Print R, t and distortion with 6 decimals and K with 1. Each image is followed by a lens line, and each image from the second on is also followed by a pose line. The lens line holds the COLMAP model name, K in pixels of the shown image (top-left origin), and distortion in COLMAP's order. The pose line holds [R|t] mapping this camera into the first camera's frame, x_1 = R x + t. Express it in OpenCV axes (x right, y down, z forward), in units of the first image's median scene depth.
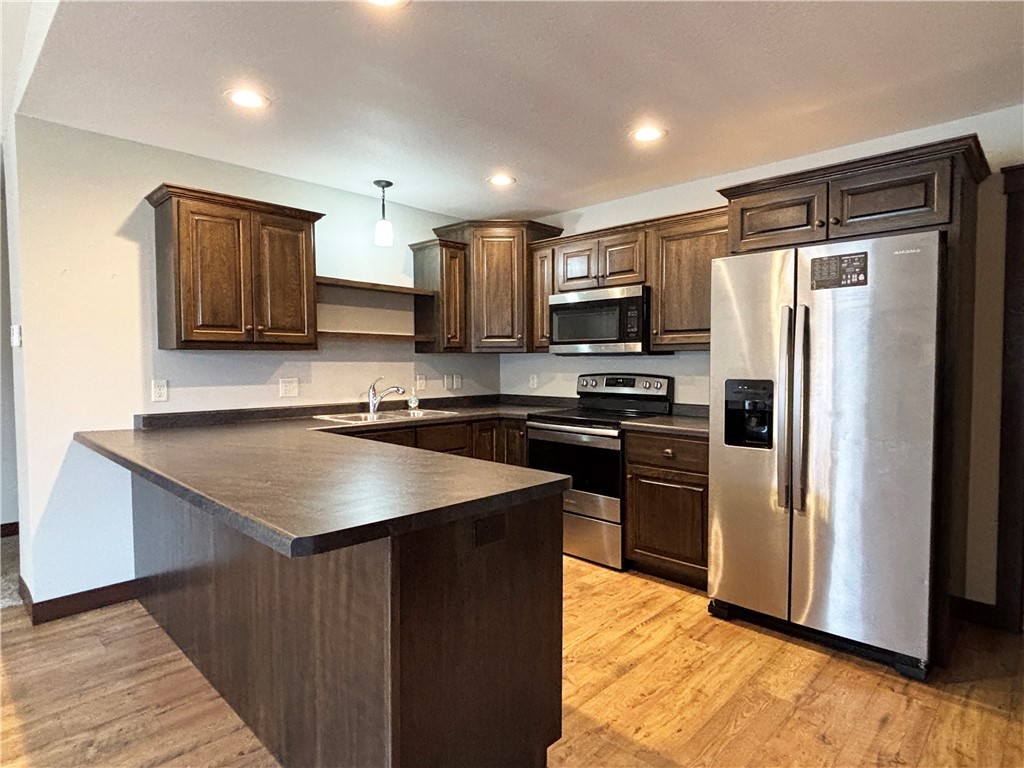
lens RADIAL K [[569.3, 0, 512.0], [0, 569.3, 384.0], [0, 0, 1]] dist [0.003115, -0.000346]
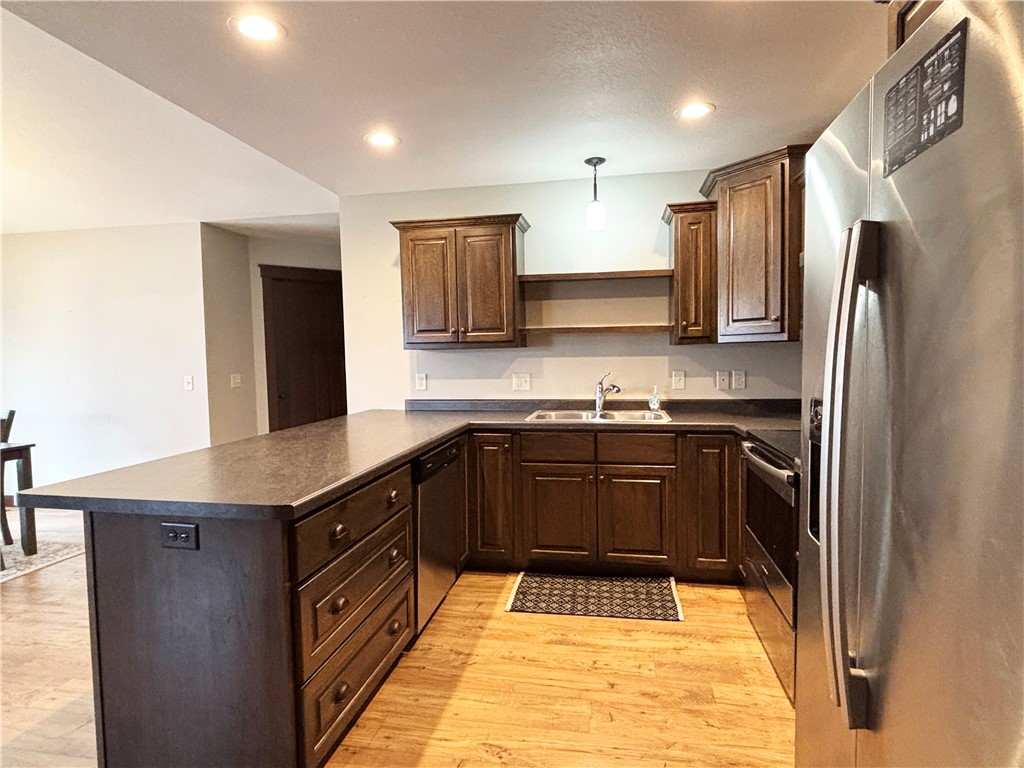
lens RADIAL K [[569.3, 0, 512.0], [0, 569.3, 384.0], [0, 0, 1]] dist [0.003115, -0.000346]
pose [[0.553496, 0.034614, -0.832132, 0.469998], [-0.015655, 0.999392, 0.031158, -0.022404], [0.832705, -0.004219, 0.553701, 0.383399]]
